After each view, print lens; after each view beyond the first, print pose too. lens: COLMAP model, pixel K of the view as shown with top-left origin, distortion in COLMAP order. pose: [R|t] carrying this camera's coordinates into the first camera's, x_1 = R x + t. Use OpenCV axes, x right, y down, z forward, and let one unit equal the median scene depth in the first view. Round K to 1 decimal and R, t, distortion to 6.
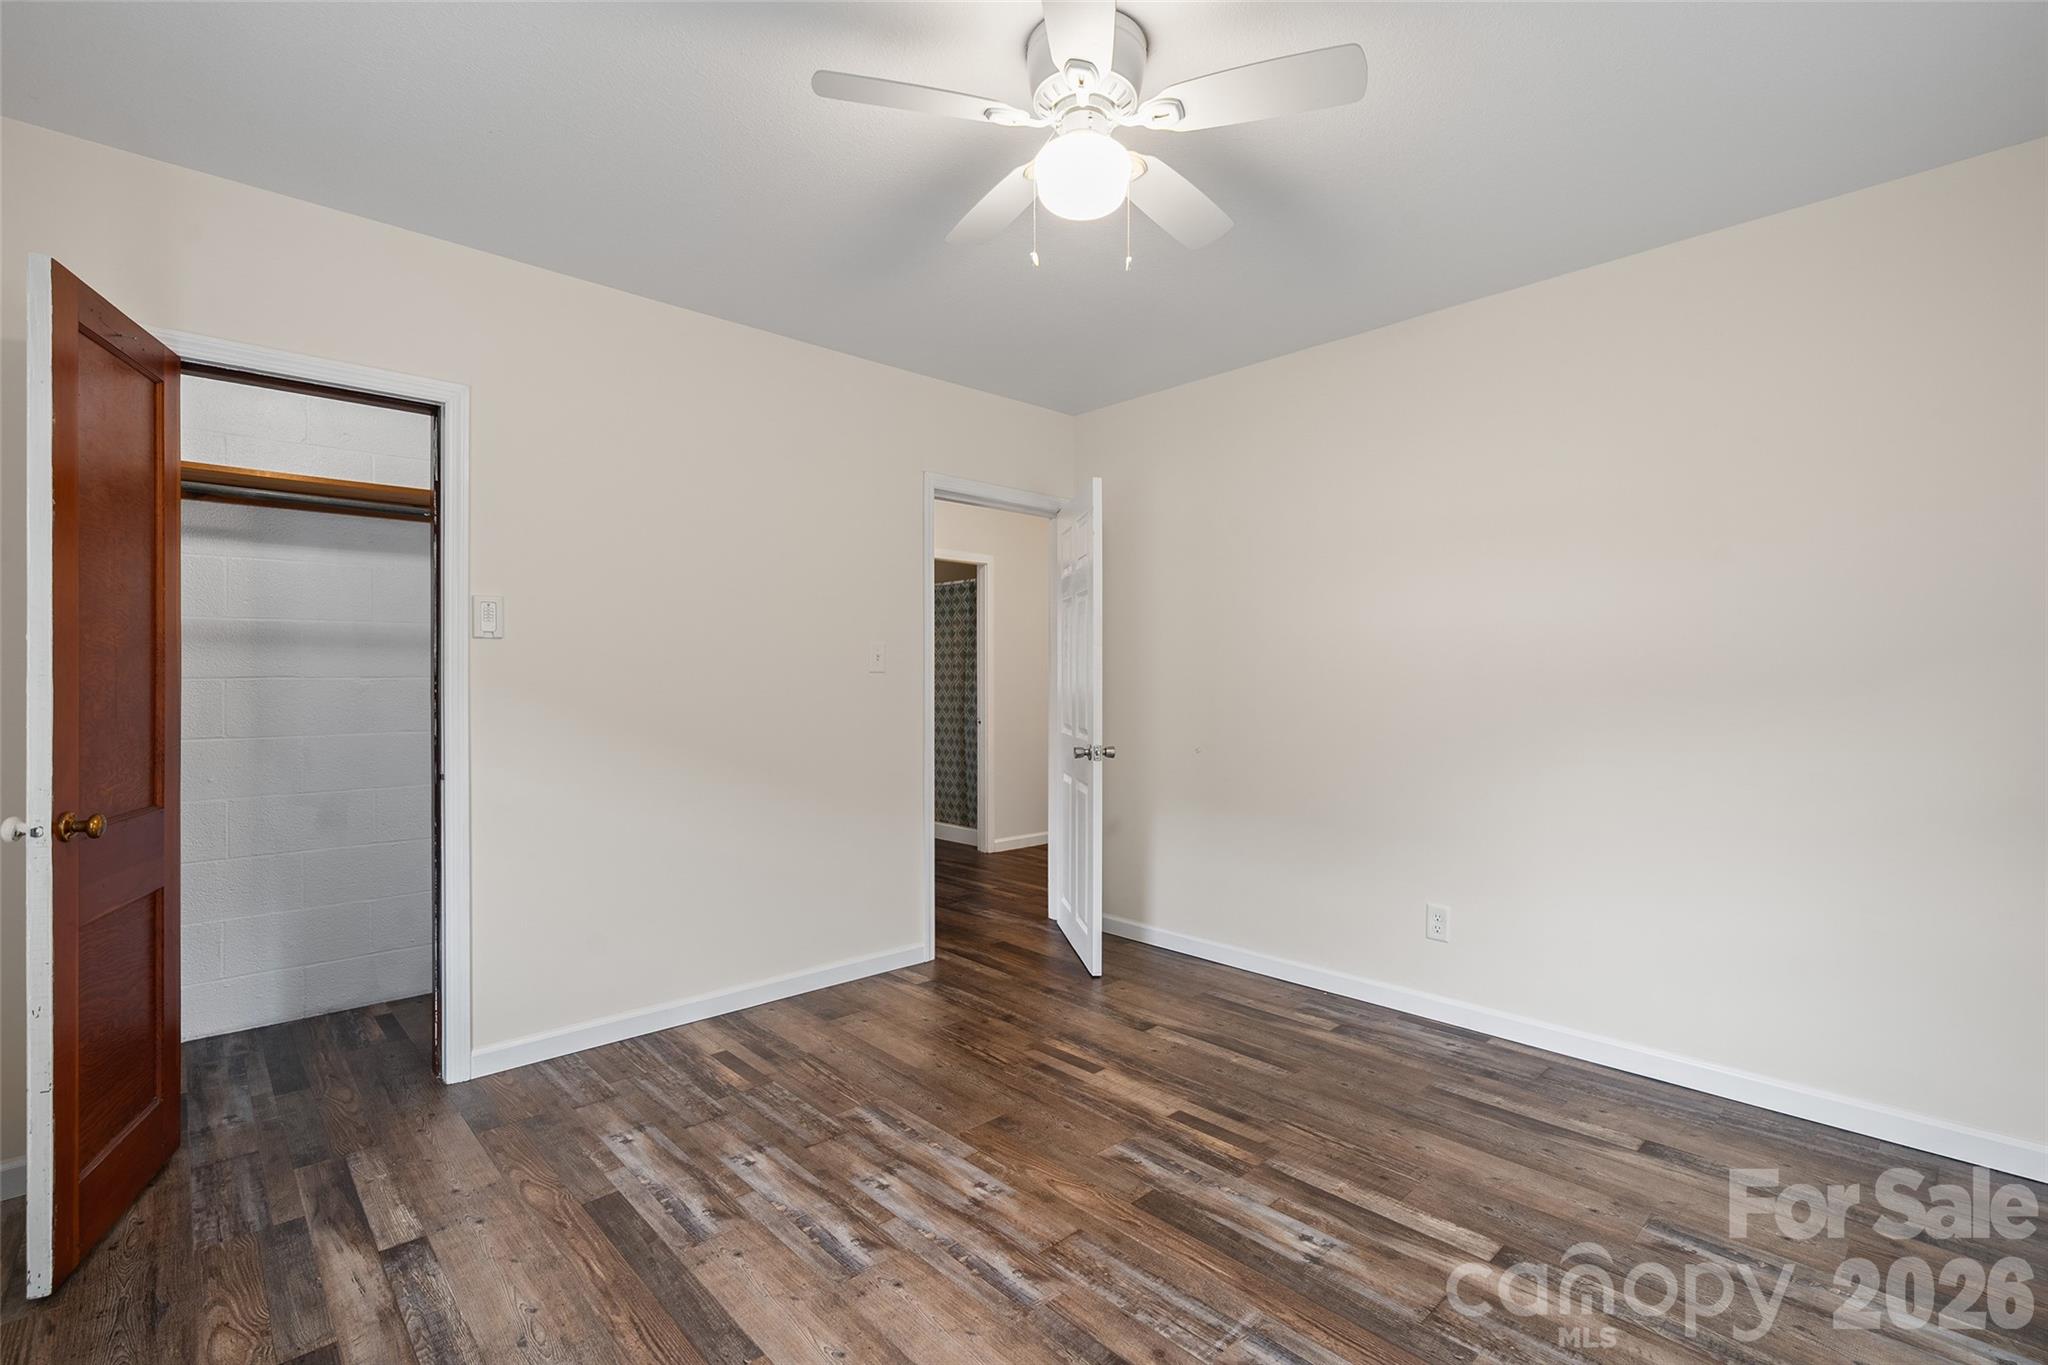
lens RADIAL K [[921.5, 0, 1019.7], [0, 921.5, 681.1], [0, 0, 1]] dist [-0.002712, 0.001907]
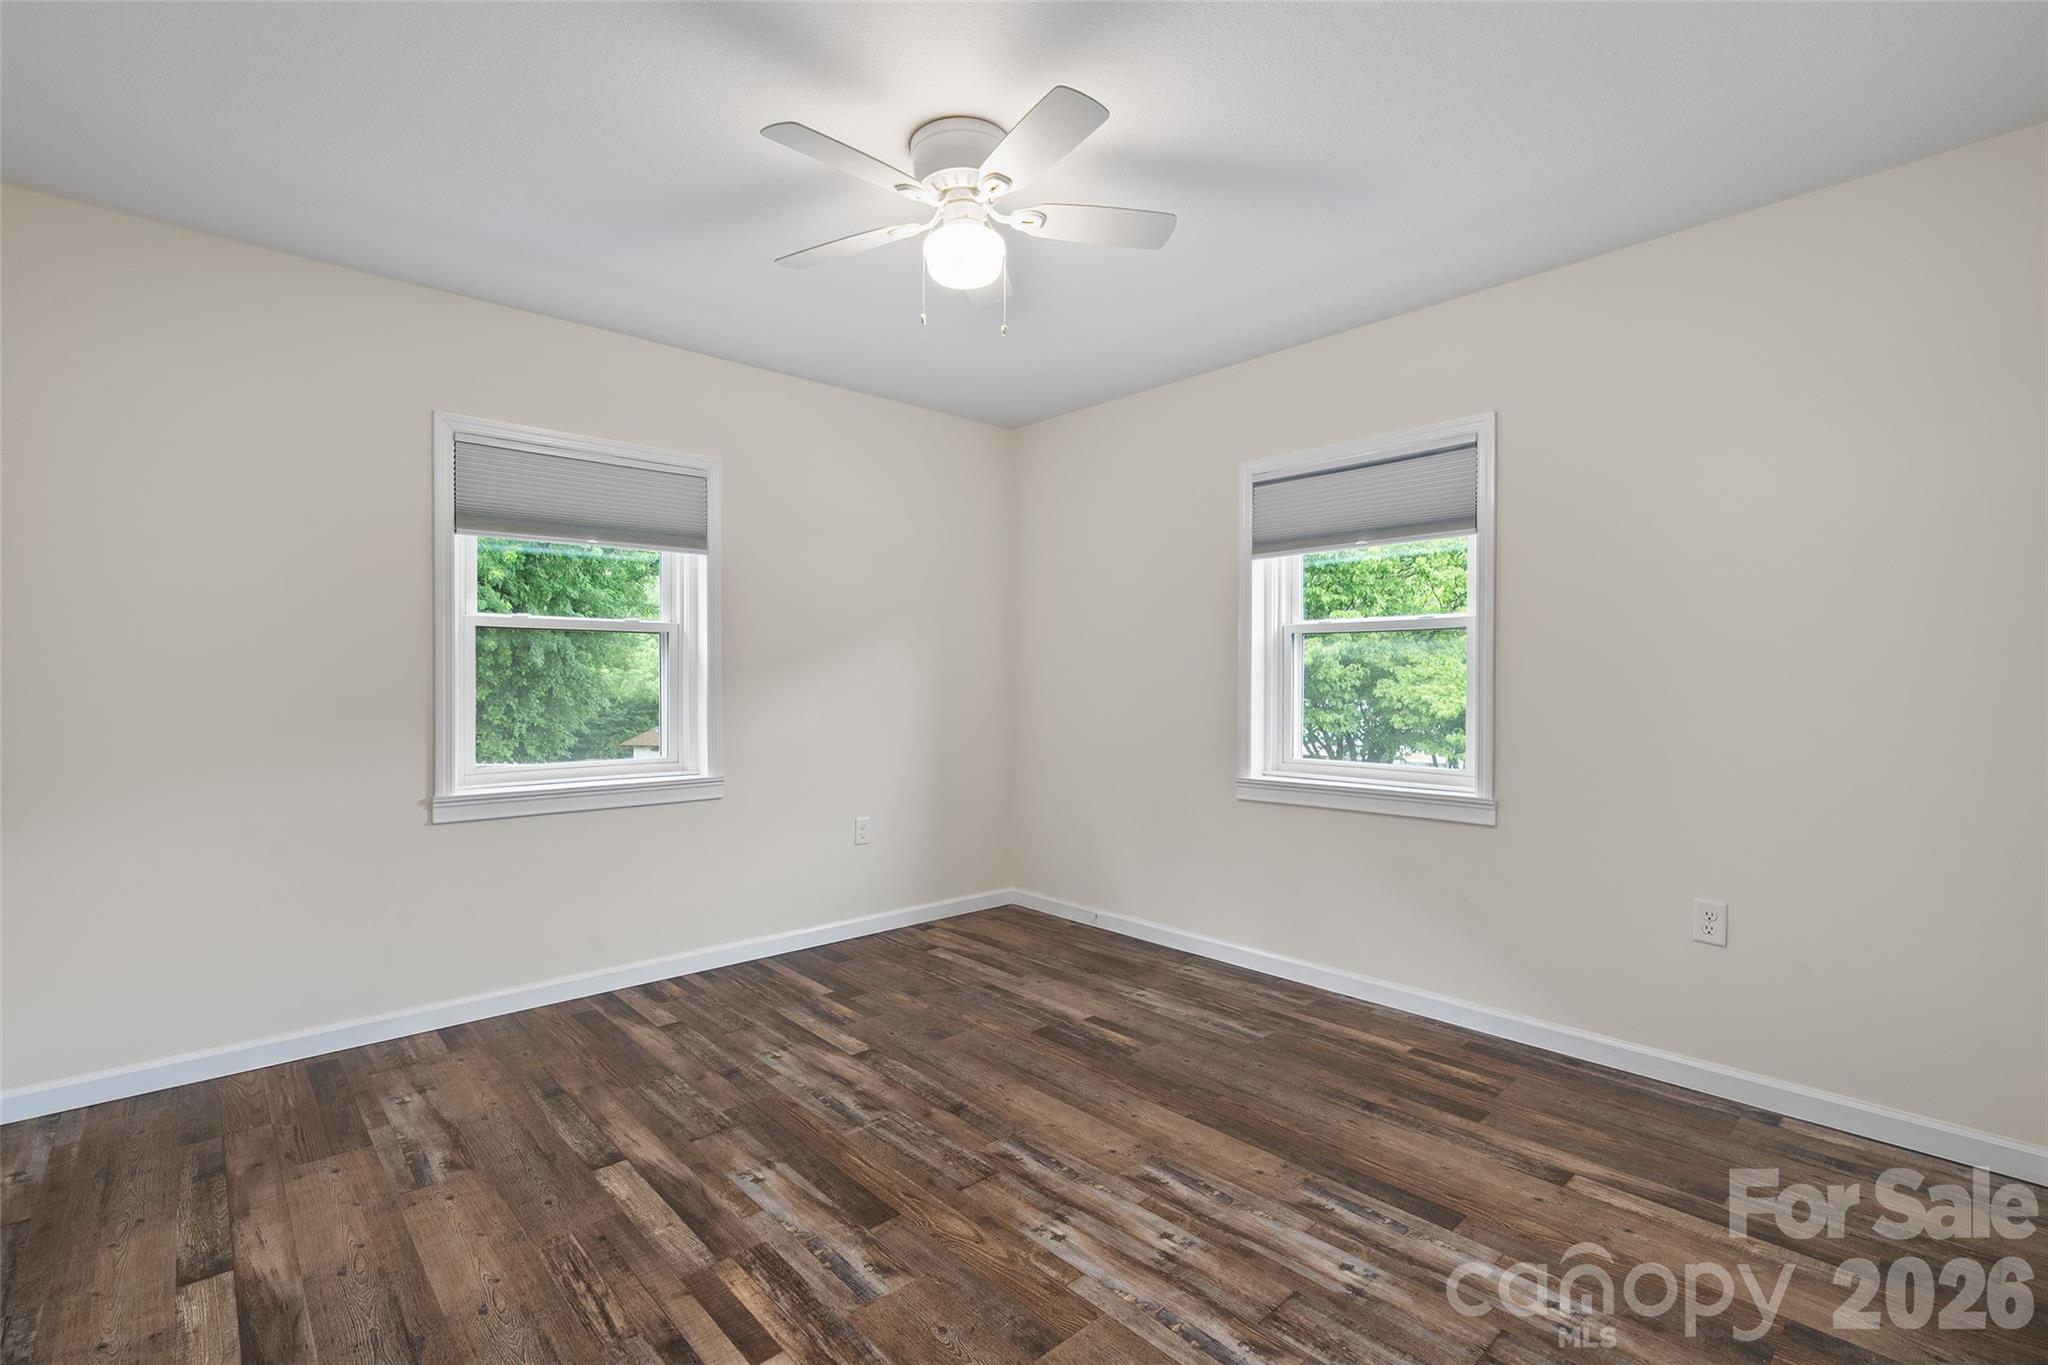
lens RADIAL K [[921.5, 0, 1019.7], [0, 921.5, 681.1], [0, 0, 1]] dist [-0.002712, 0.001907]
pose [[-0.999944, -0.000410, 0.010549, -0.014675], [-0.000407, 1.000000, 0.000328, 0.005112], [-0.010549, 0.000324, -0.999944, 1.977389]]
